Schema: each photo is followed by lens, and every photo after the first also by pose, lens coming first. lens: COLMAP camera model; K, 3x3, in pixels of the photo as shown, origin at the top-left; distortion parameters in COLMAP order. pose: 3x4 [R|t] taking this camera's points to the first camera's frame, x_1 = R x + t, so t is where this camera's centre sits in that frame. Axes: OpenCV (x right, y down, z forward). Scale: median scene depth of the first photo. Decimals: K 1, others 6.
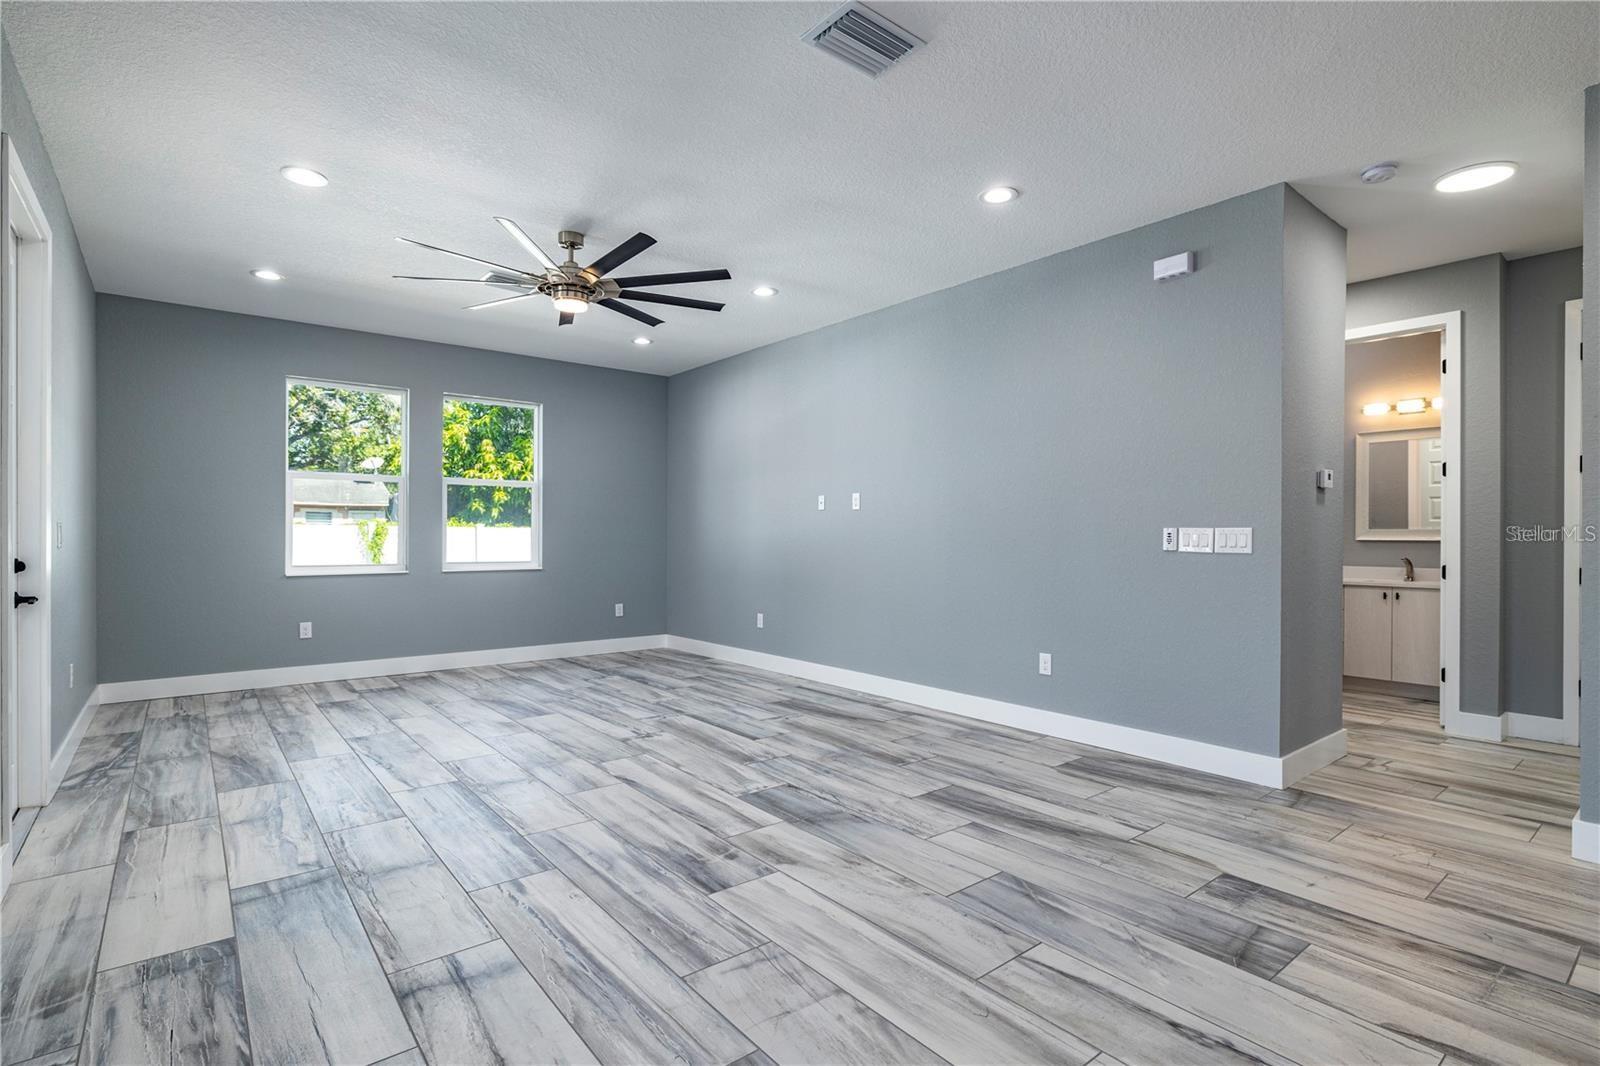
lens RADIAL K [[767.0, 0, 805.2], [0, 767.0, 531.8], [0, 0, 1]] dist [-0.000170, 0.000276]
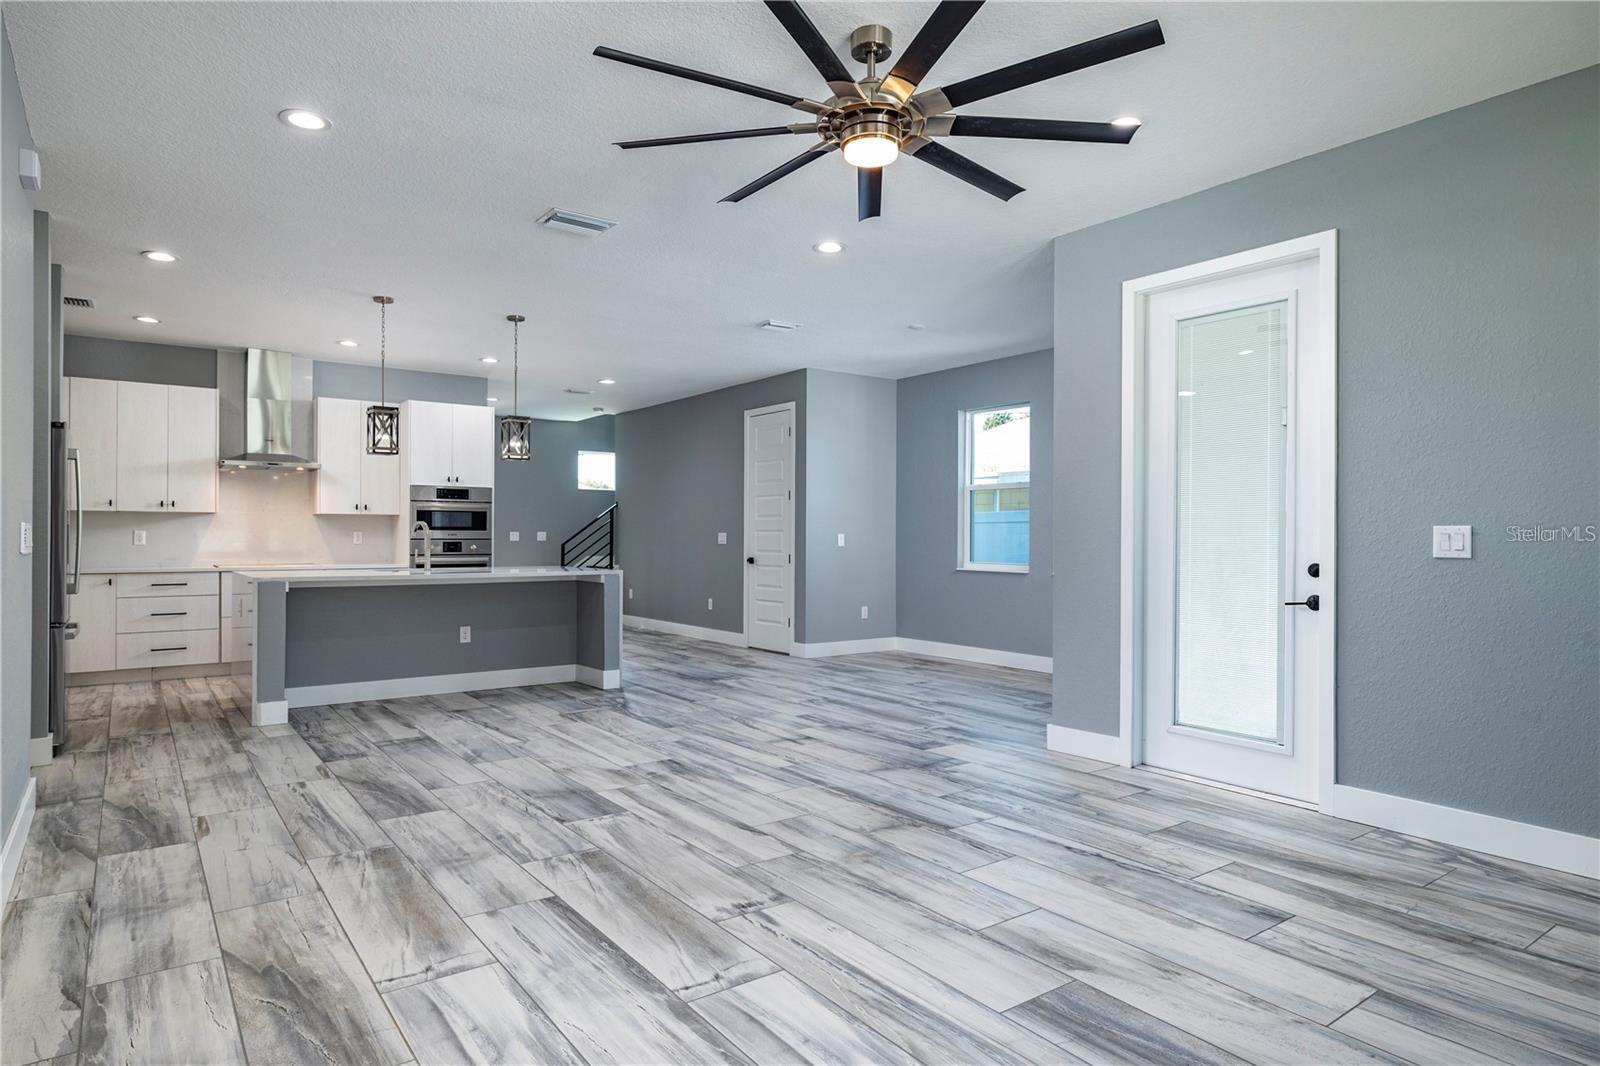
lens RADIAL K [[930.5, 0, 802.6], [0, 930.5, 539.5], [0, 0, 1]] dist [0.015351, -0.000649]
pose [[-0.998639, -0.007300, 0.051645, -0.345840], [-0.007406, 0.999971, -0.001852, 0.008618], [-0.051630, -0.002232, -0.998664, 2.045859]]
